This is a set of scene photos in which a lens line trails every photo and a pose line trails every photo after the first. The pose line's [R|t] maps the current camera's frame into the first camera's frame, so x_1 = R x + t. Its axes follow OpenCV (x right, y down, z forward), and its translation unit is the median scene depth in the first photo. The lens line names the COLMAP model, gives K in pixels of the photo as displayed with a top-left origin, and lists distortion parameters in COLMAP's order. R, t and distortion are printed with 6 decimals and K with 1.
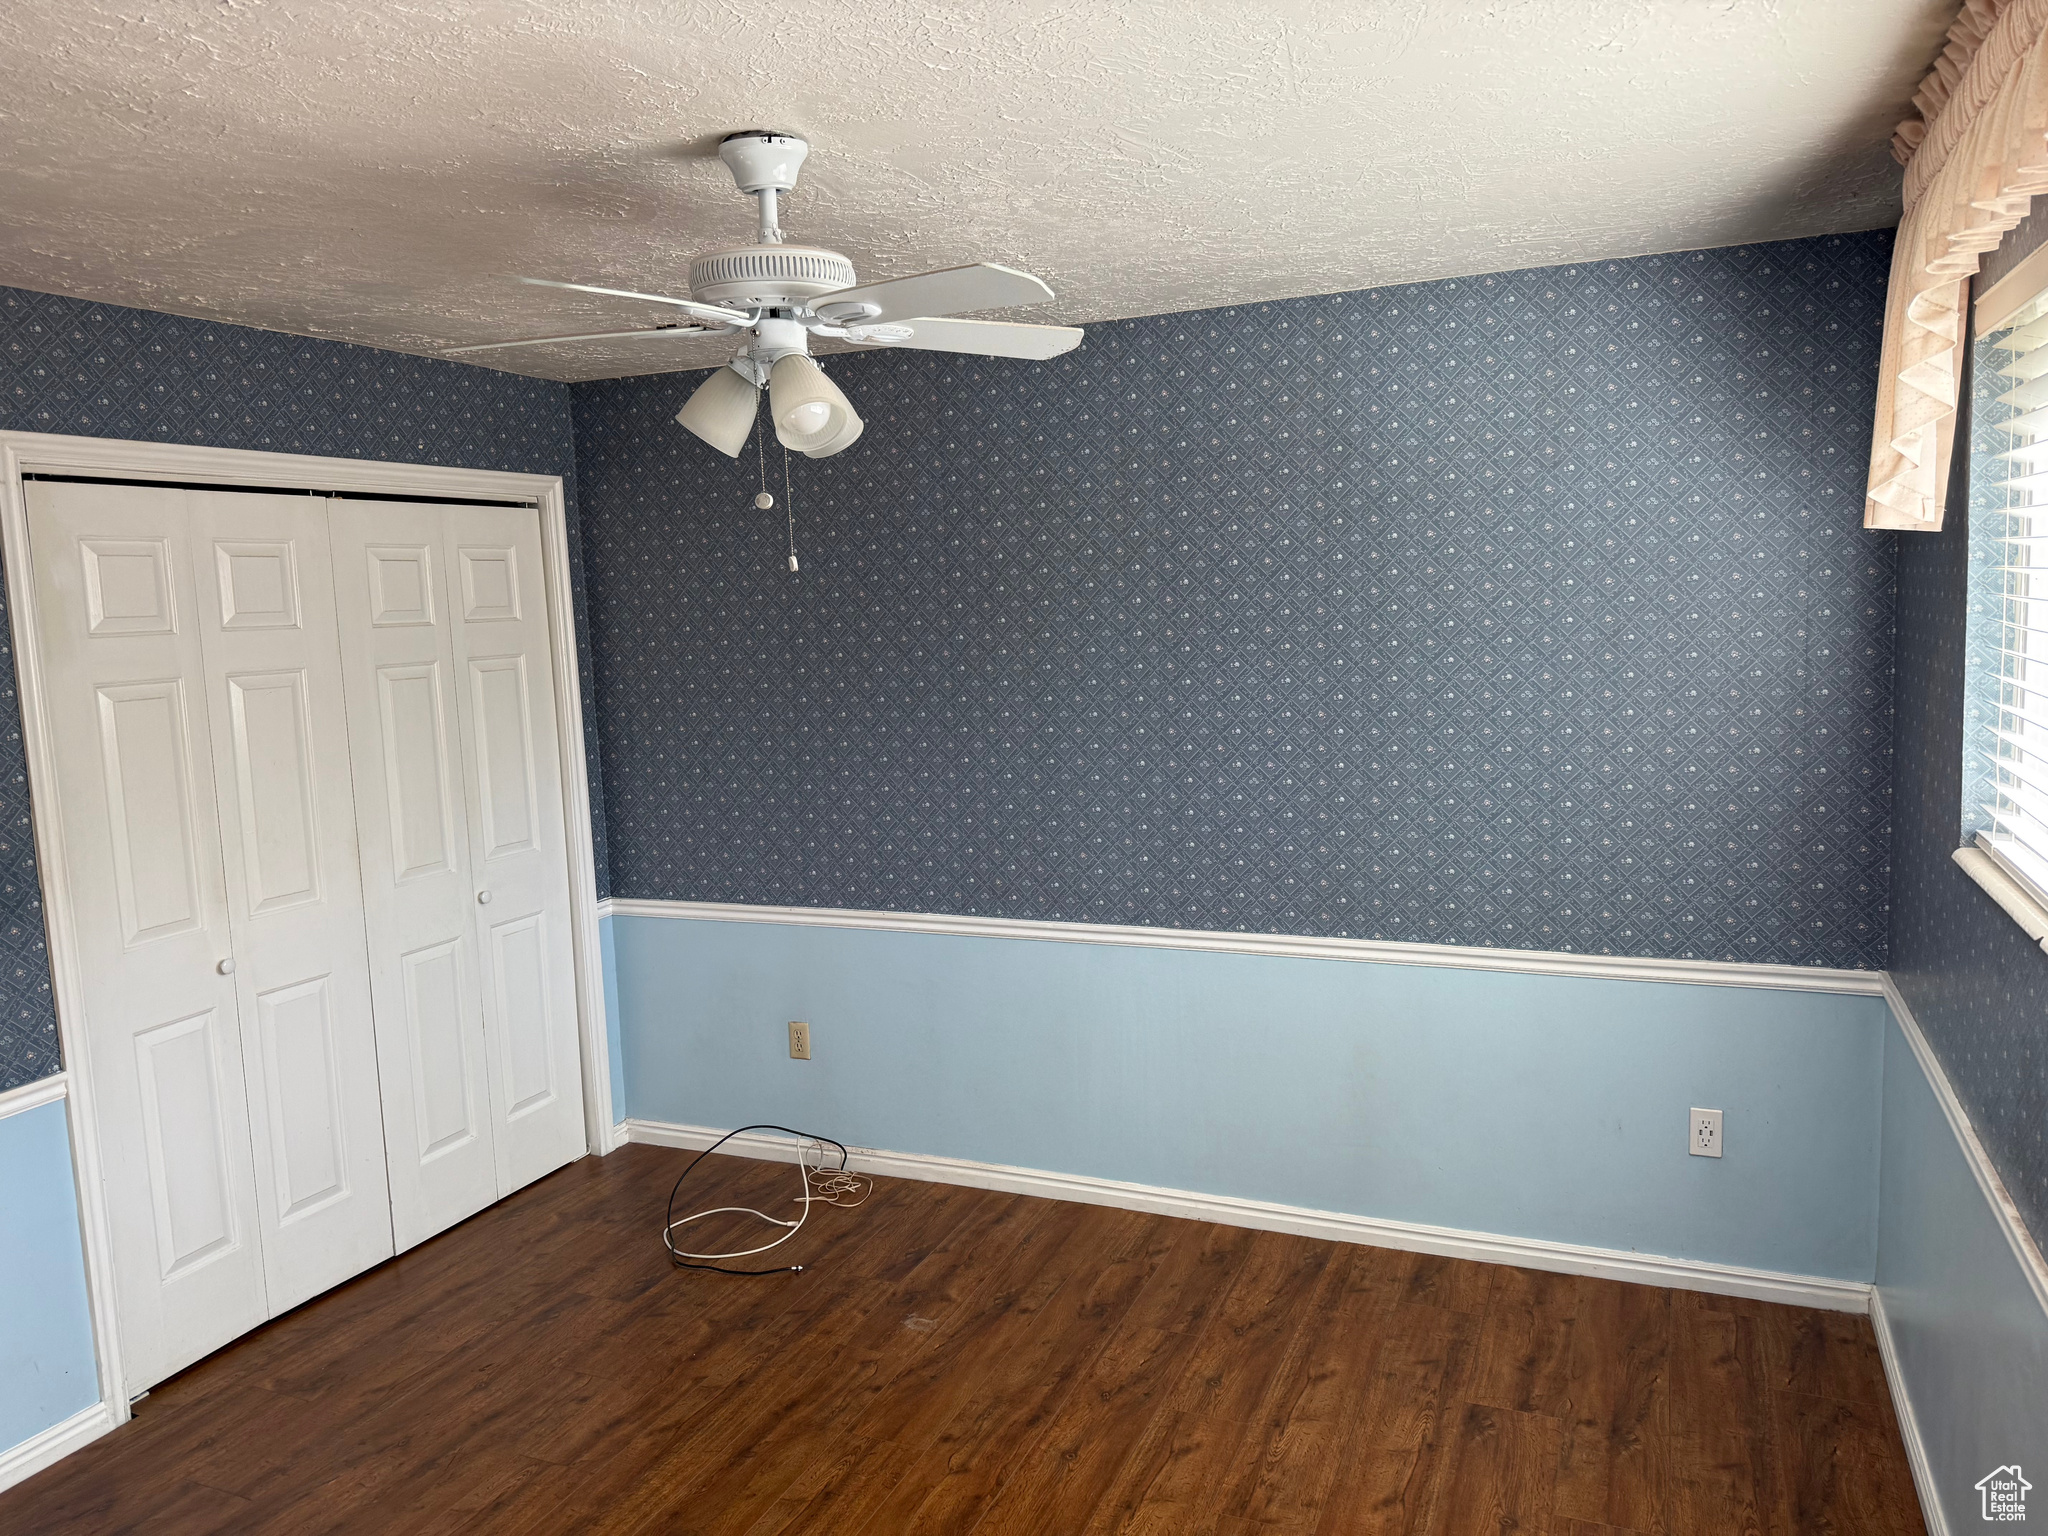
lens RADIAL K [[1453.1, 0, 1028.0], [0, 1453.1, 749.9], [0, 0, 1]] dist [0.040871, -0.041632]
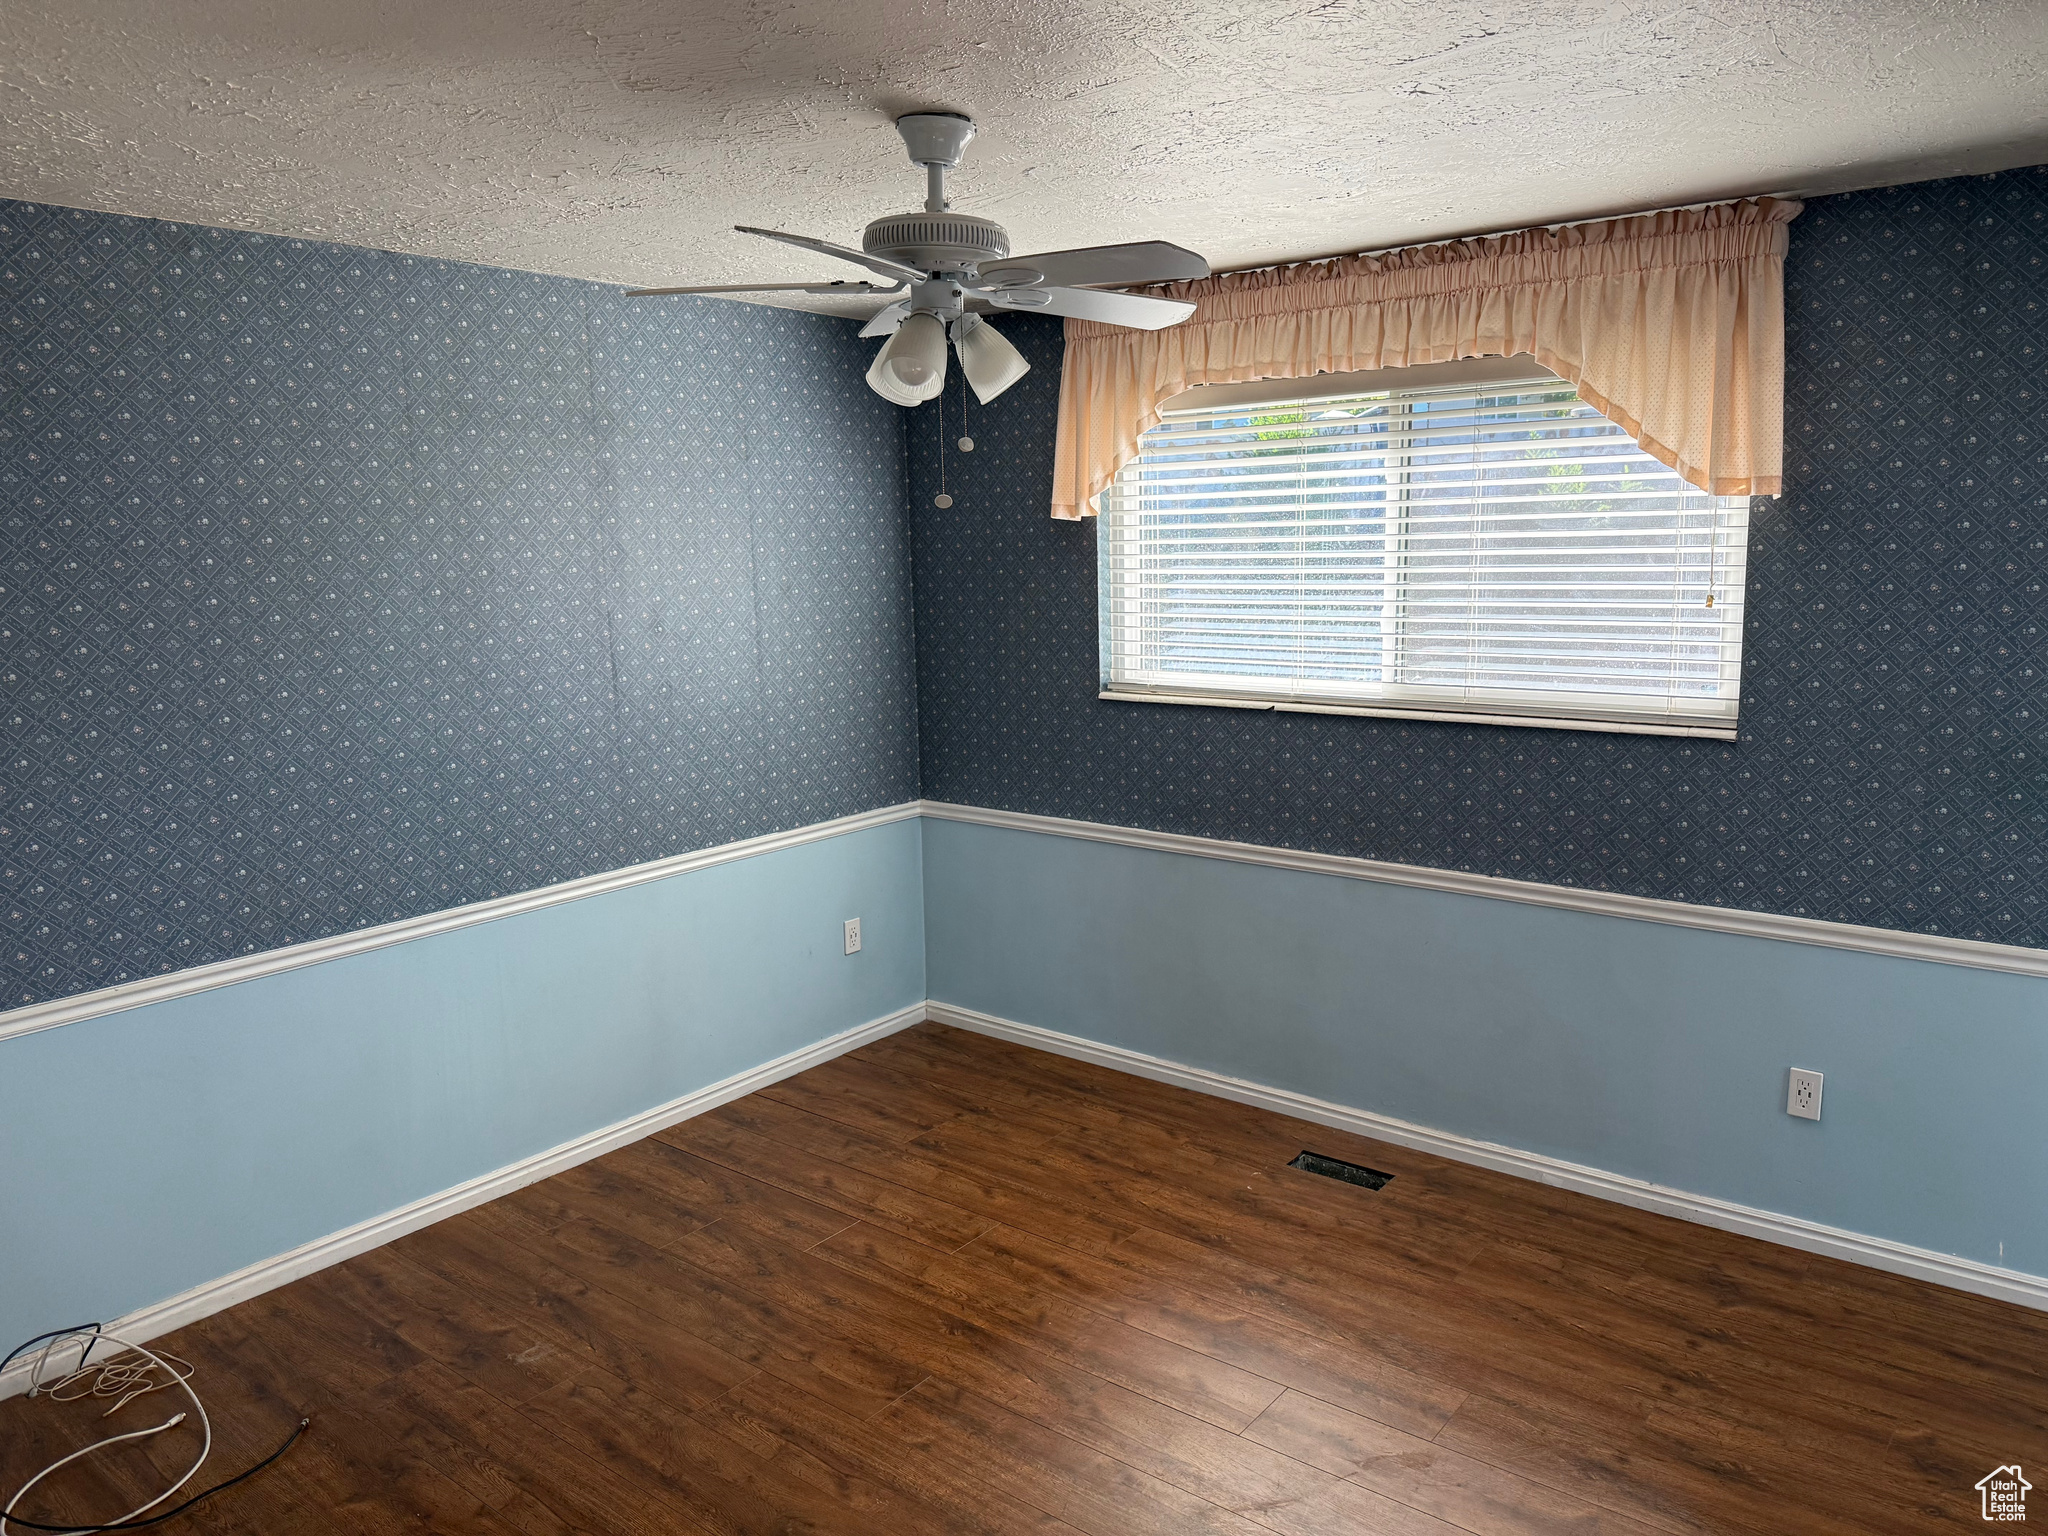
lens RADIAL K [[1453.1, 0, 1015.0], [0, 1453.1, 771.1], [0, 0, 1]] dist [0.040871, -0.041632]
pose [[0.259103, -0.122450, 0.958056, -0.809849], [0.118178, 0.988497, 0.094380, -0.014311], [-0.958593, 0.088767, 0.270593, 0.430762]]
